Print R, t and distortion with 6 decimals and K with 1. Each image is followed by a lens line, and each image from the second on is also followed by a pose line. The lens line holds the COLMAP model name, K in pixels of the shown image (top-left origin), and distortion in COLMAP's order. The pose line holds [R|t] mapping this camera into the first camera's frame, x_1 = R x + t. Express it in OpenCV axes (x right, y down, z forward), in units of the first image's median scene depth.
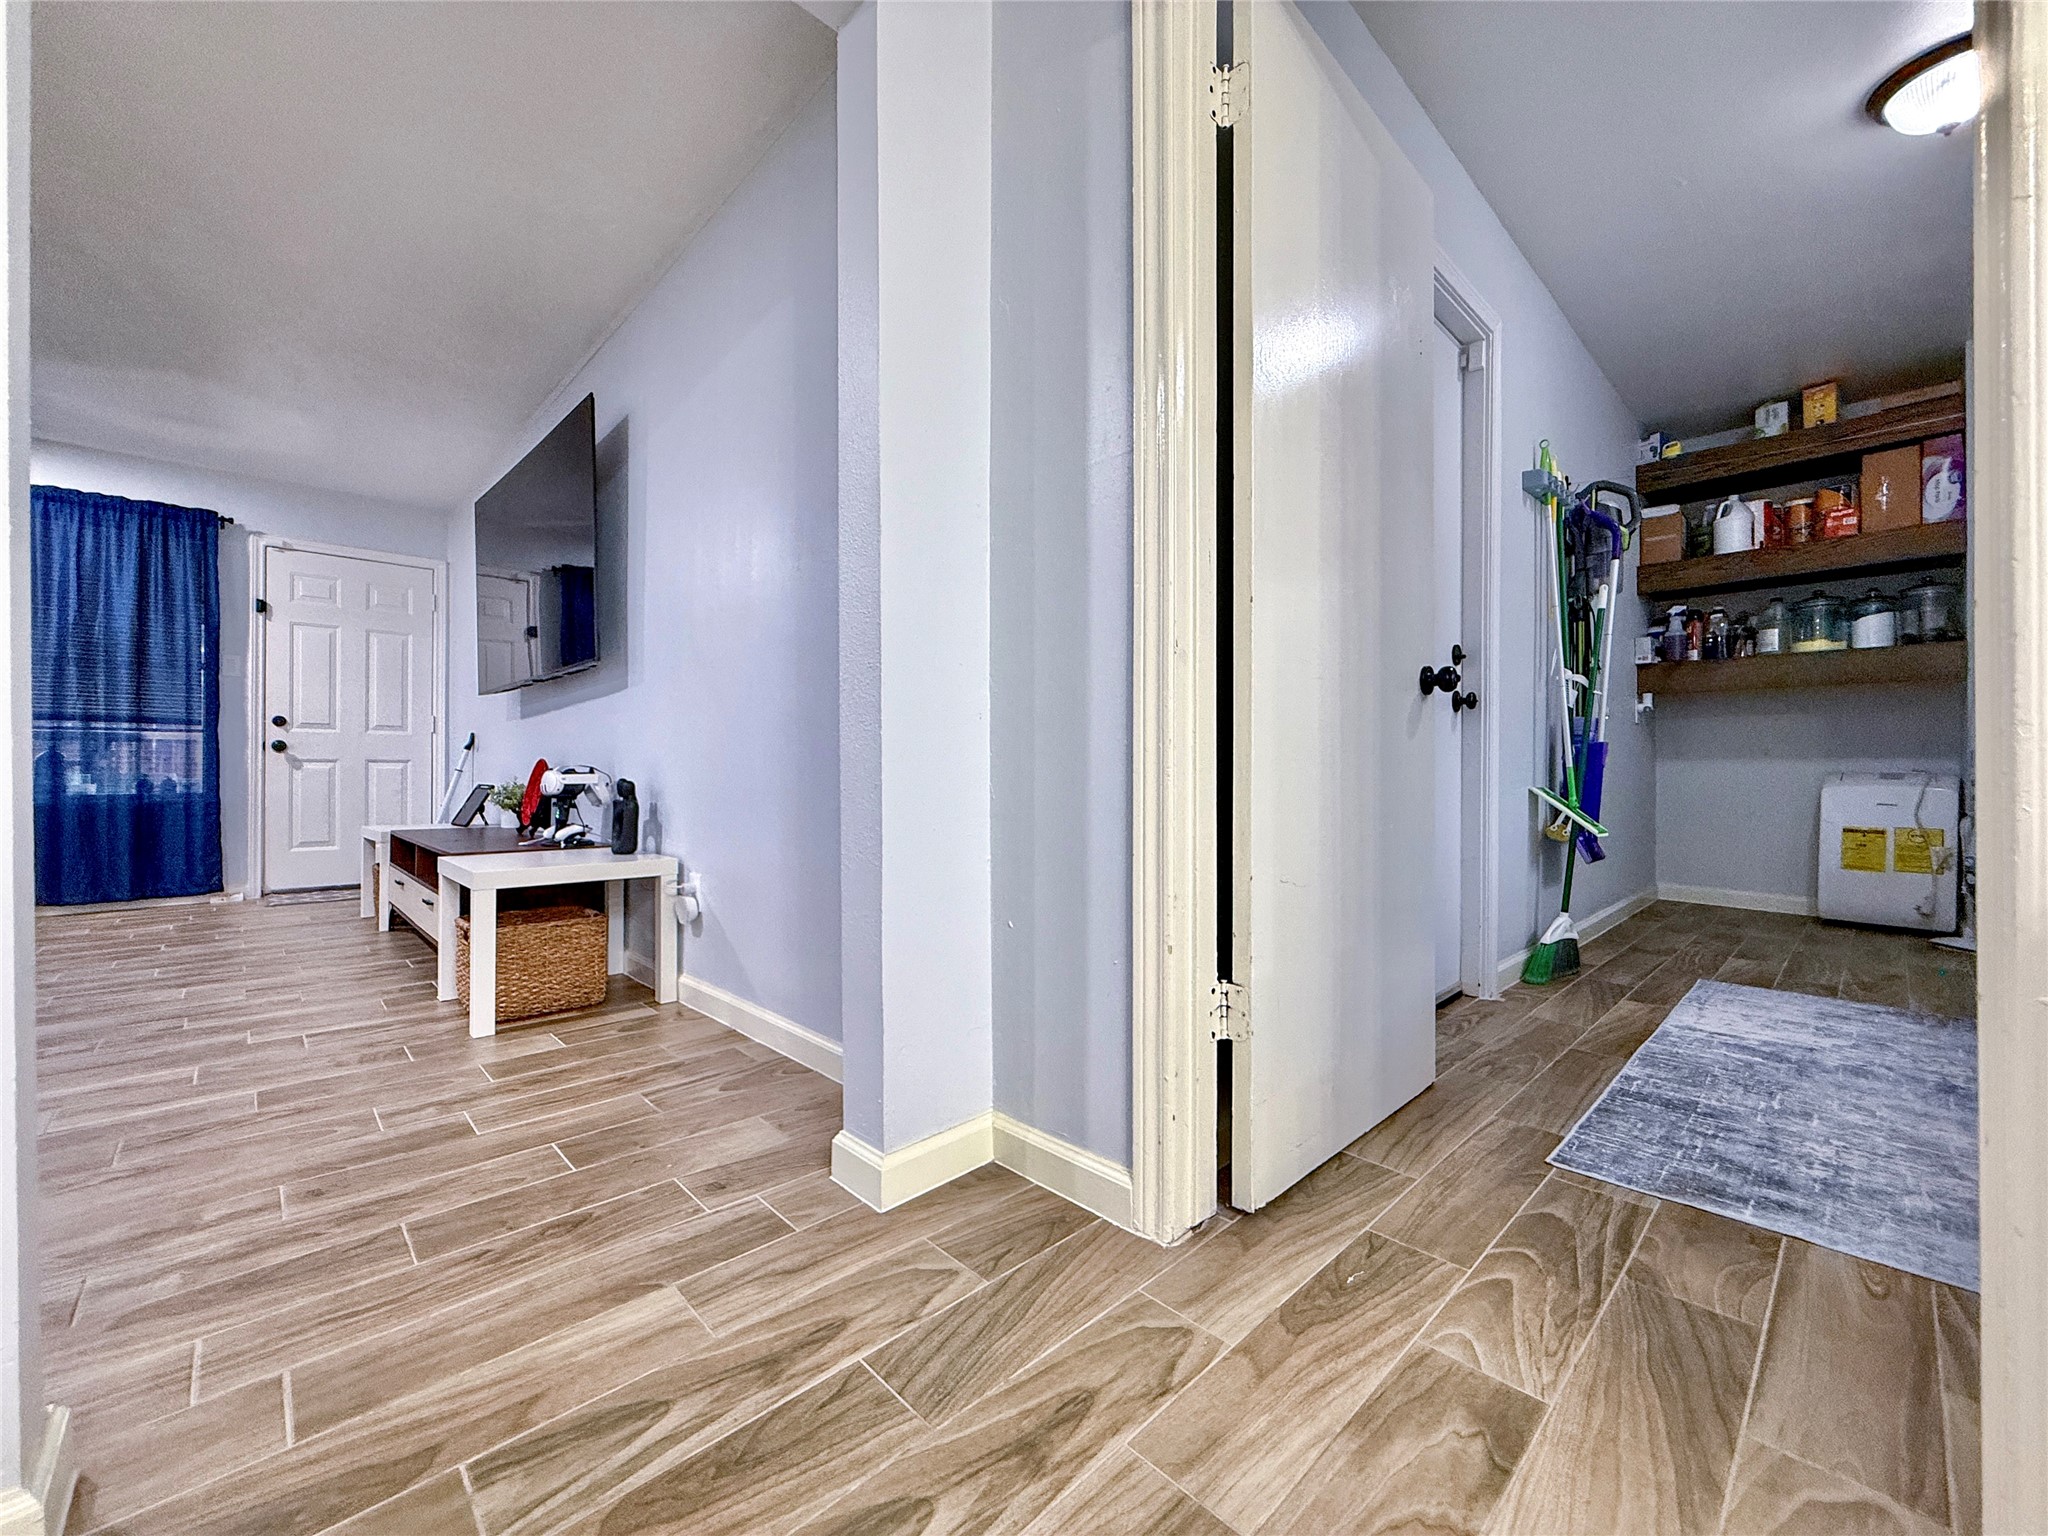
lens RADIAL K [[828.7, 0, 1023.6], [0, 828.7, 762.1], [0, 0, 1]] dist [0.000210, -0.000284]
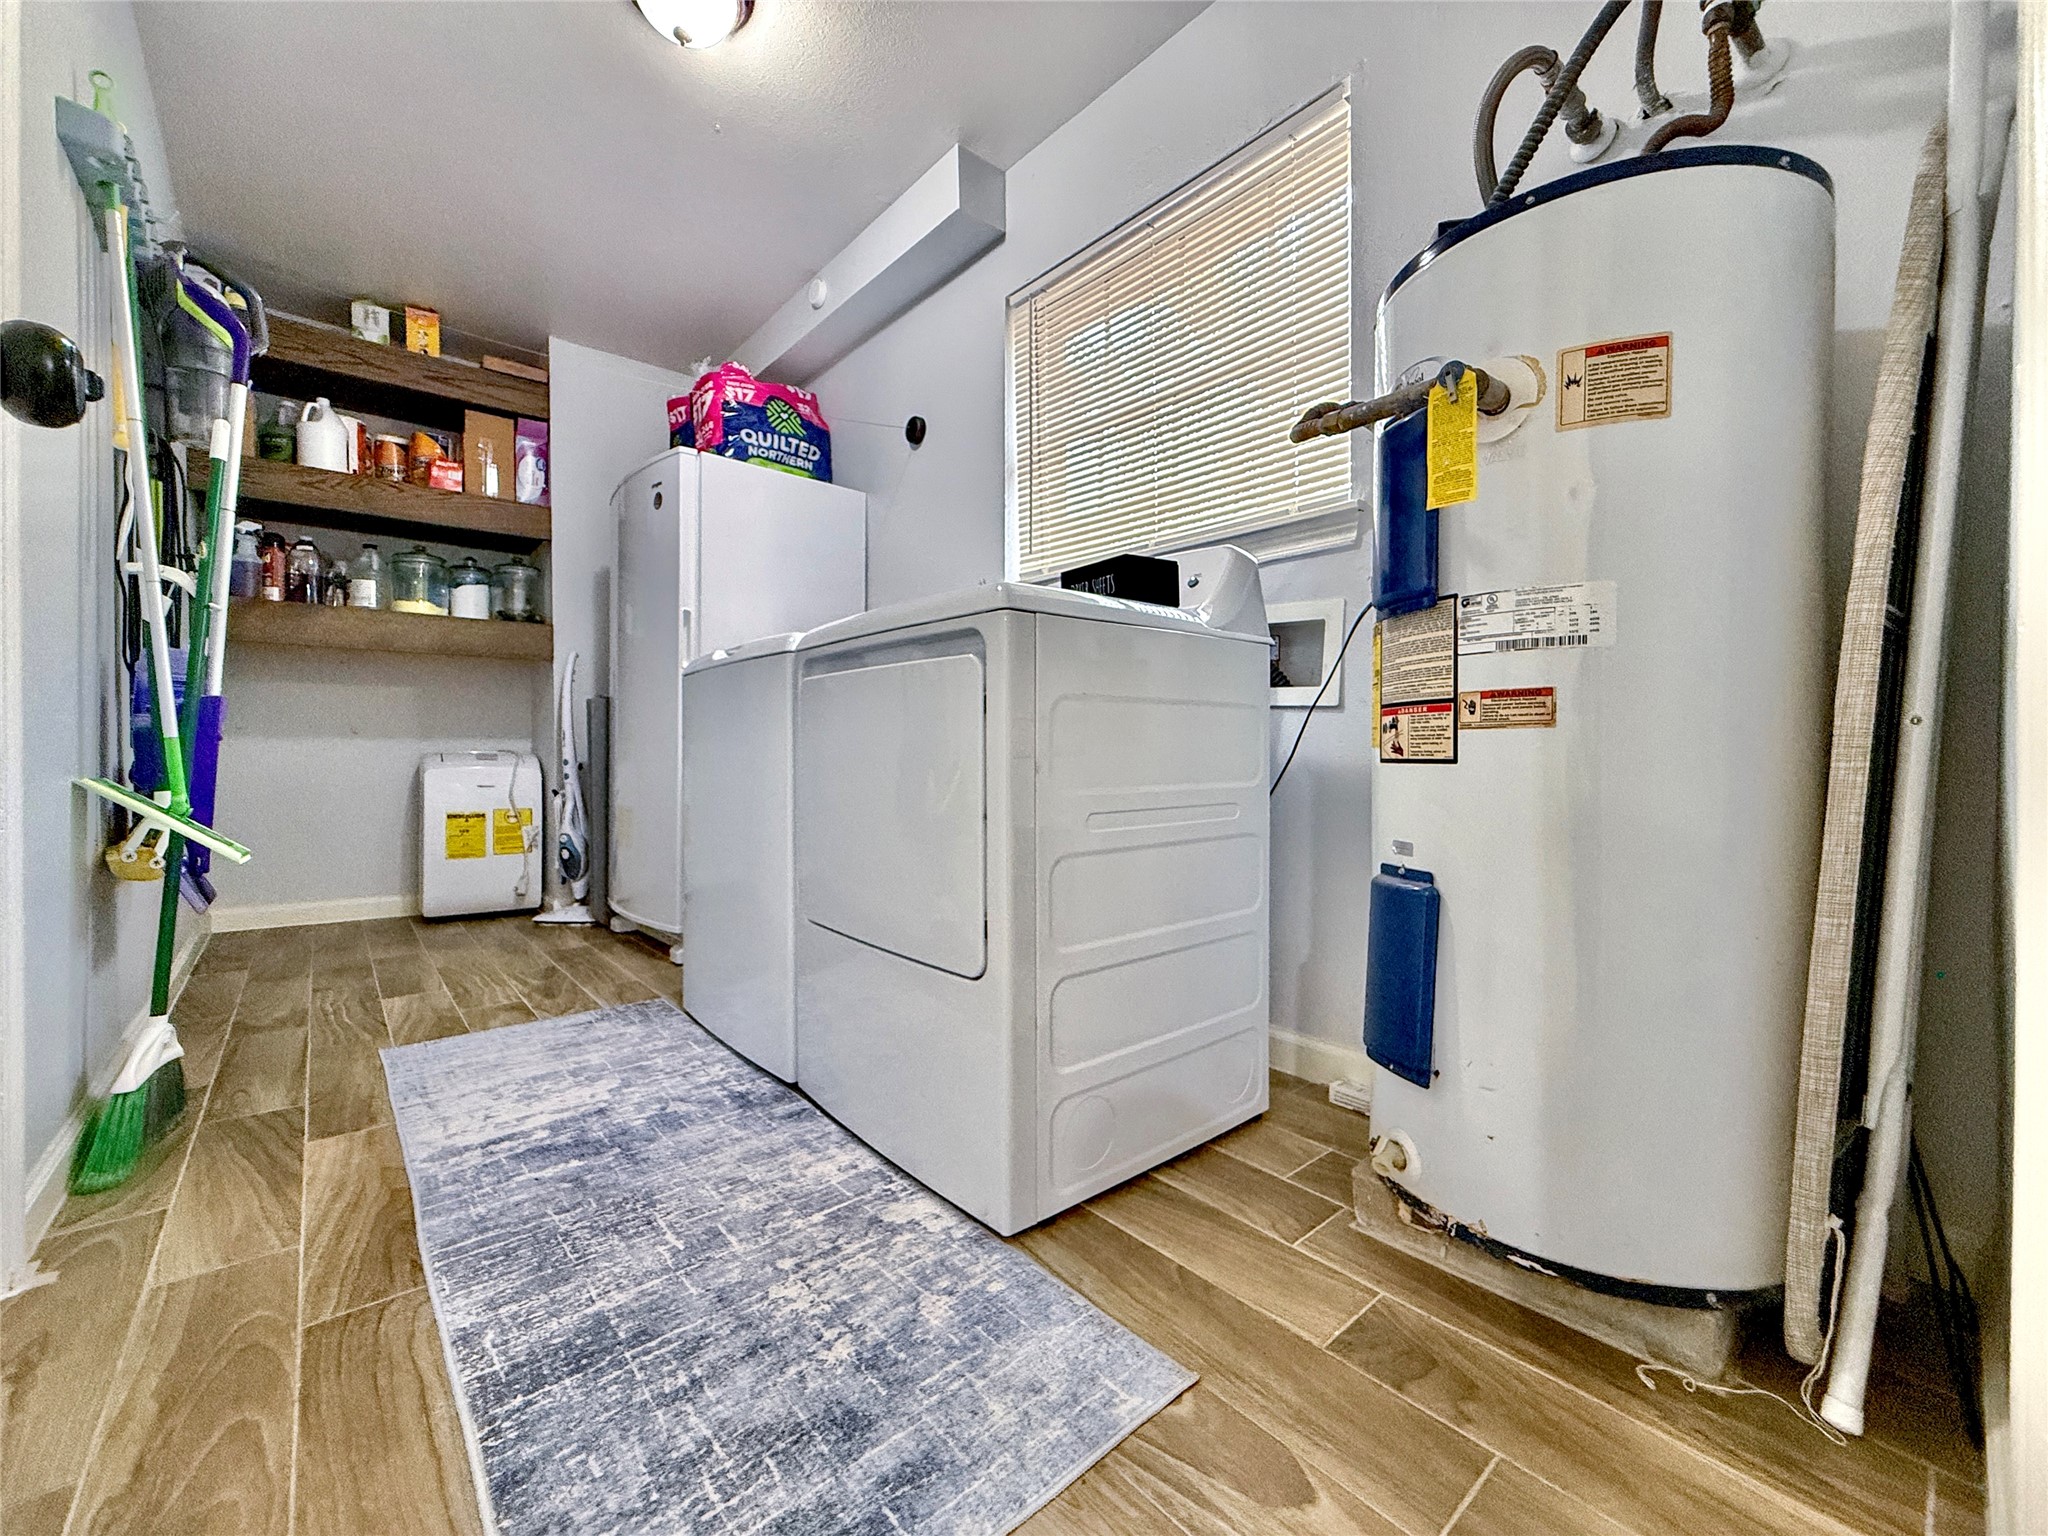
lens RADIAL K [[828.7, 0, 1023.6], [0, 828.7, 762.1], [0, 0, 1]] dist [0.000210, -0.000284]
pose [[0.061757, -0.010348, 0.998038, 0.131234], [-0.003353, 0.999938, 0.010575, 0.011506], [-0.998086, -0.003999, 0.061718, 0.333052]]
